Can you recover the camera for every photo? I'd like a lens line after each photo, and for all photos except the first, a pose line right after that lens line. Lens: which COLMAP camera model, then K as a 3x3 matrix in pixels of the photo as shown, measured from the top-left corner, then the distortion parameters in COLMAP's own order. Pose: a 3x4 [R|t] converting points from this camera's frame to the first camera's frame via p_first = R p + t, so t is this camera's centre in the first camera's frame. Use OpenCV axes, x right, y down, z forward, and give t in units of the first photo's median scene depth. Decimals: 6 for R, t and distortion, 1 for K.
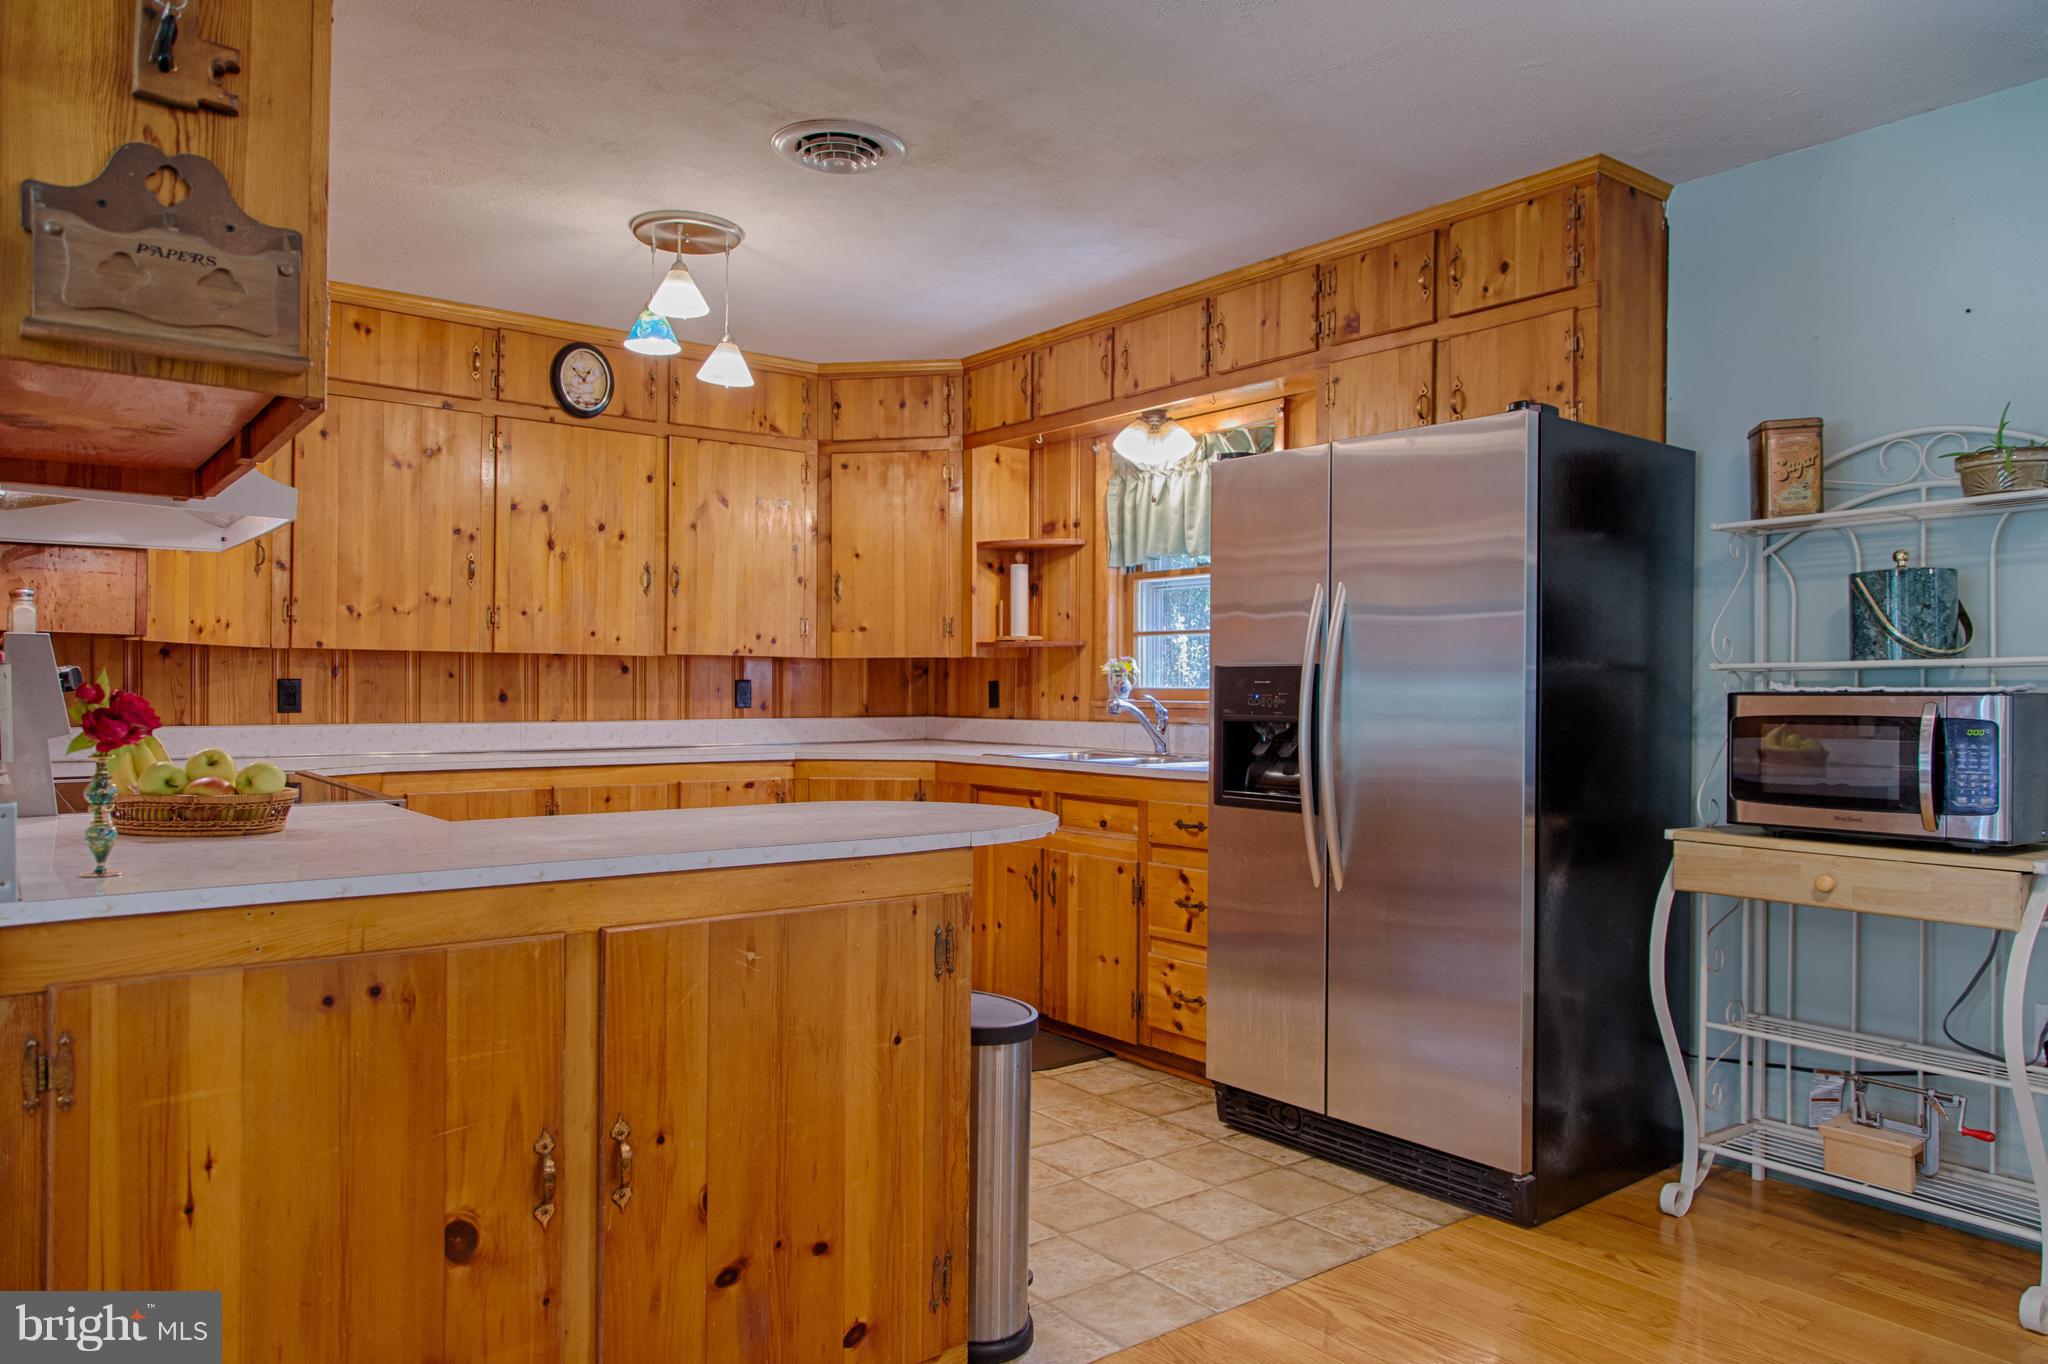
lens RADIAL K [[1355.4, 0, 1035.5], [0, 1355.4, 690.1], [0, 0, 1]] dist [0.001307, 0.003376]
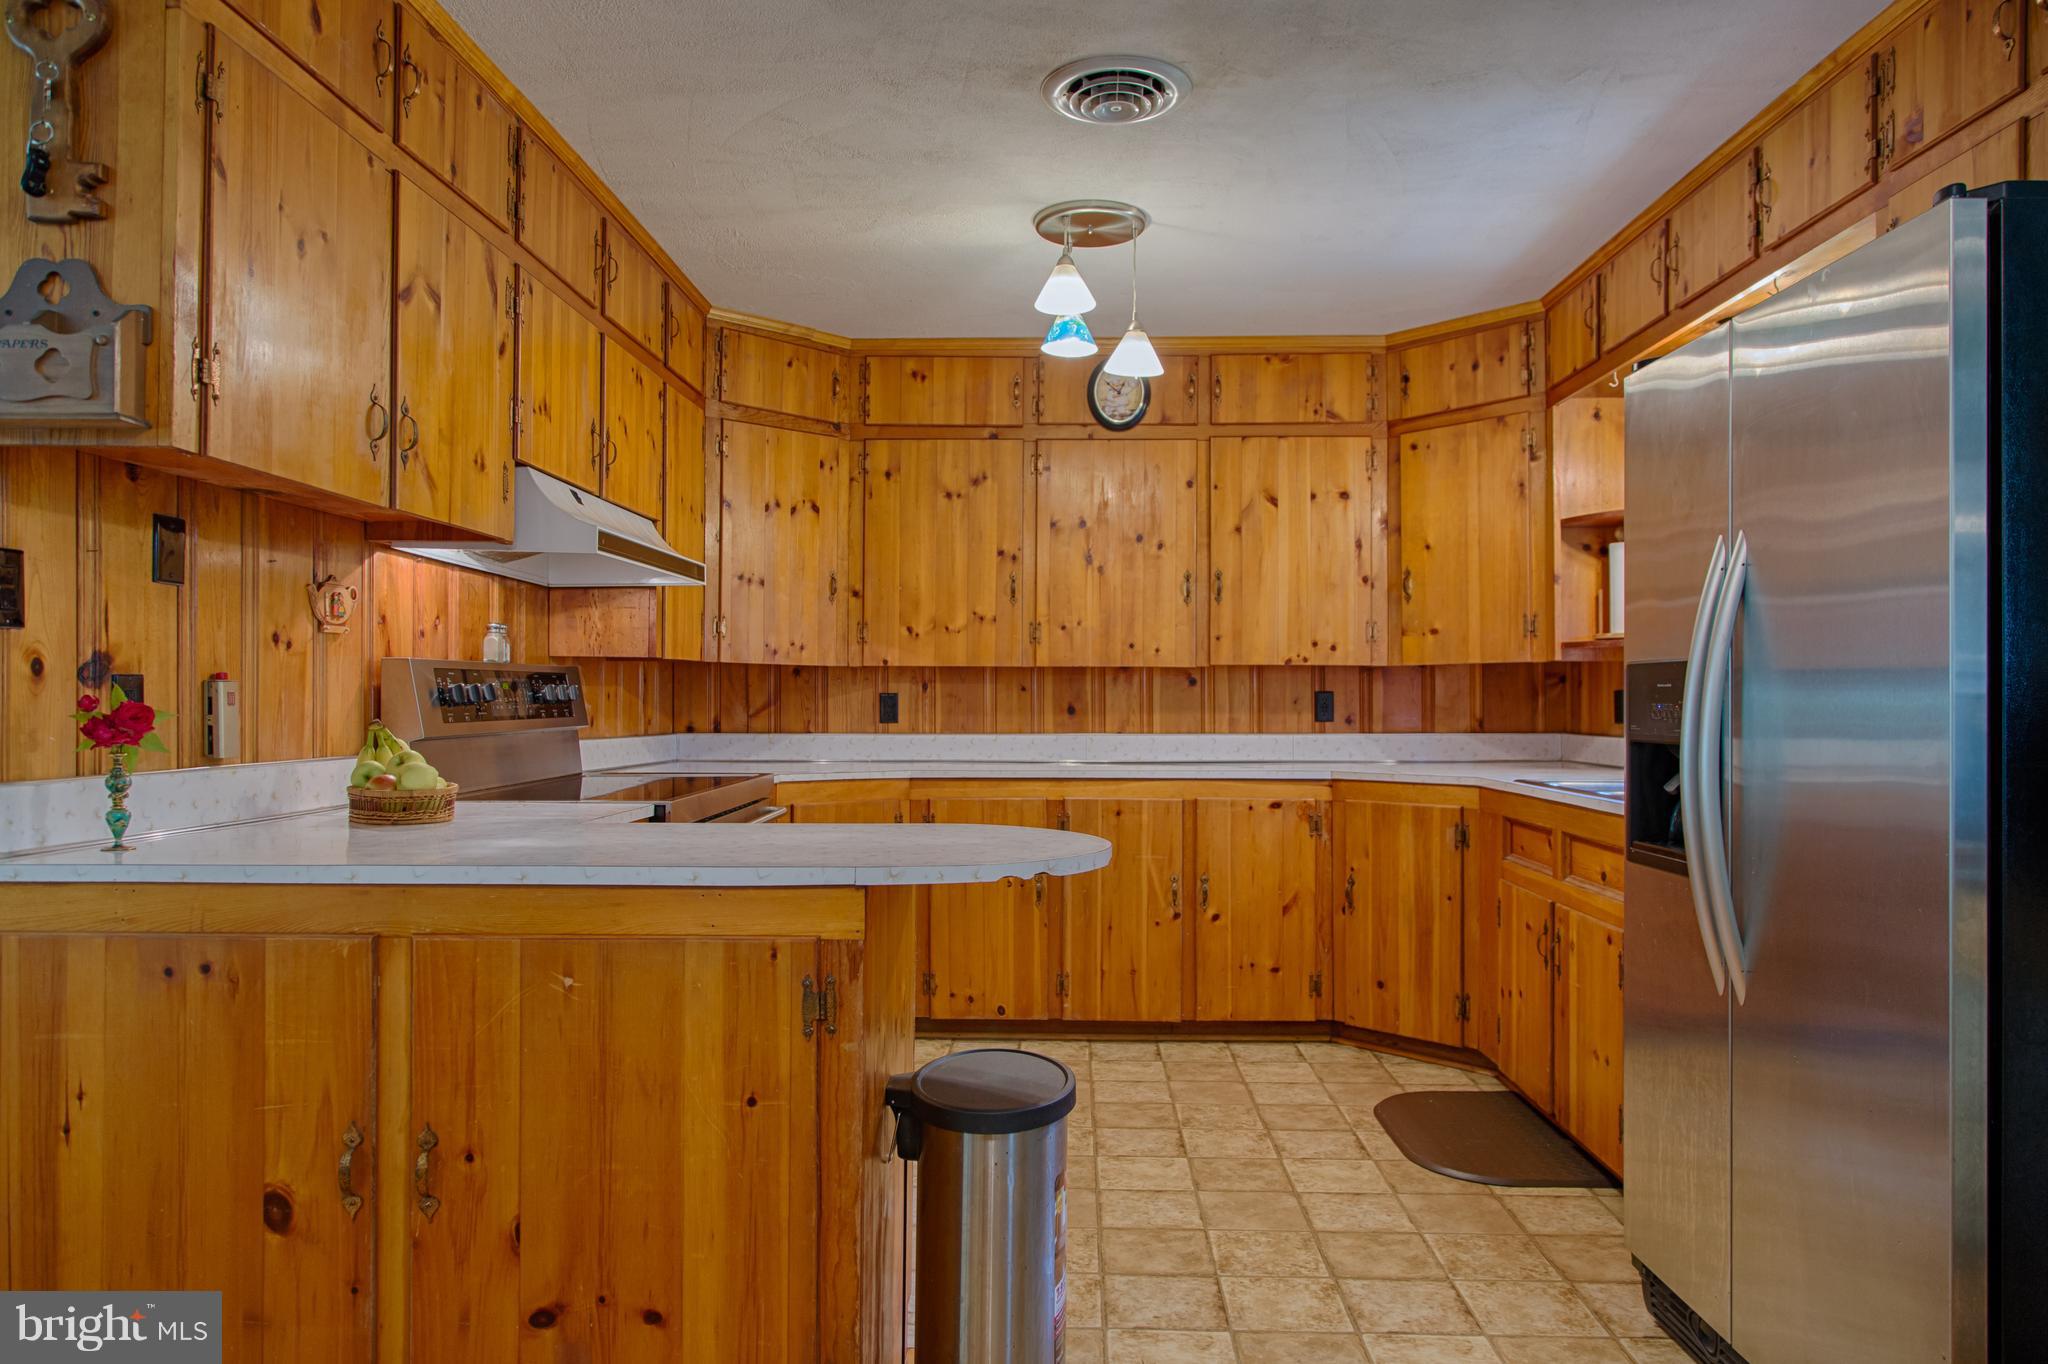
lens RADIAL K [[1355.4, 0, 1035.5], [0, 1355.4, 690.1], [0, 0, 1]] dist [0.001307, 0.003376]
pose [[0.774321, -0.009536, -0.632722, 0.304127], [0.002683, 0.999927, -0.011788, 0.002971], [0.632788, 0.007430, 0.774290, 0.227841]]
